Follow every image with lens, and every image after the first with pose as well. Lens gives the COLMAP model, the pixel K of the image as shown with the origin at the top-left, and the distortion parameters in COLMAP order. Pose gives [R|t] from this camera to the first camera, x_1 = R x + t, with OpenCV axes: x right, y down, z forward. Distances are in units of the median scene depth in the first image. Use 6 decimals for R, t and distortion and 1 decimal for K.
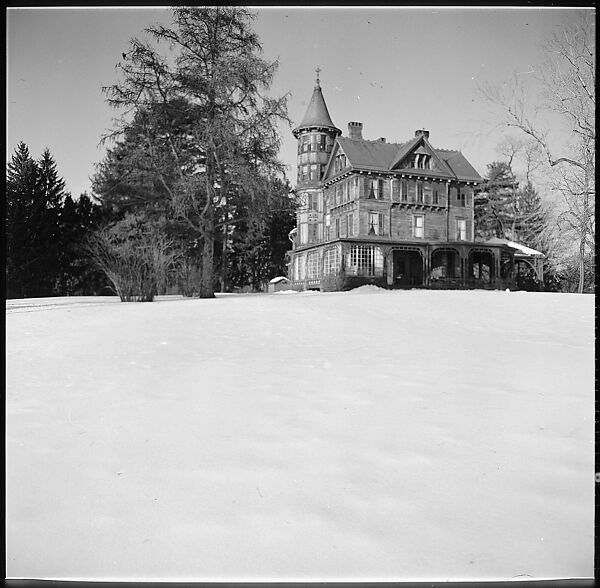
lens RADIAL K [[576.5, 0, 295.3], [0, 576.5, 293.9], [0, 0, 1]] dist [-0.053314, -0.006044]
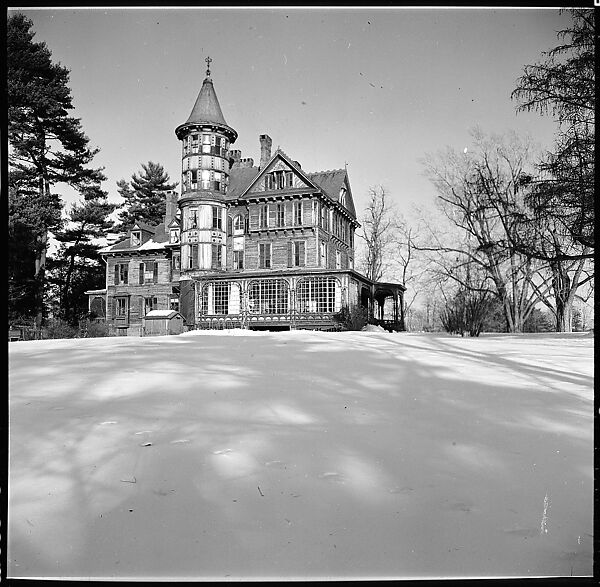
lens RADIAL K [[569.2, 0, 298.6], [0, 569.2, 305.6], [0, 0, 1]] dist [-0.052072, -0.003737]
pose [[0.629618, 0.046491, 0.775512, -0.556798], [-0.007710, 0.998533, -0.053602, 0.003963], [-0.776867, 0.027770, 0.629053, 0.457480]]
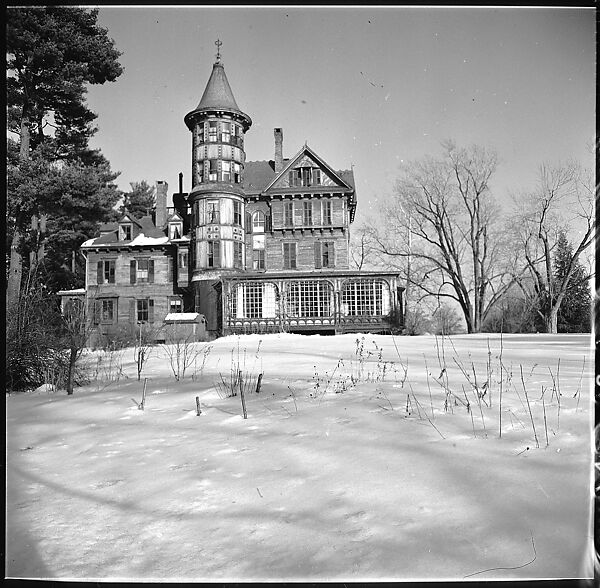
lens RADIAL K [[576.5, 0, 295.3], [0, 576.5, 293.9], [0, 0, 1]] dist [-0.053314, -0.006044]
pose [[0.390991, 0.074860, 0.917345, -0.671647], [0.006160, 0.996452, -0.083941, 0.006389], [-0.920374, 0.038471, 0.389143, 0.711510]]
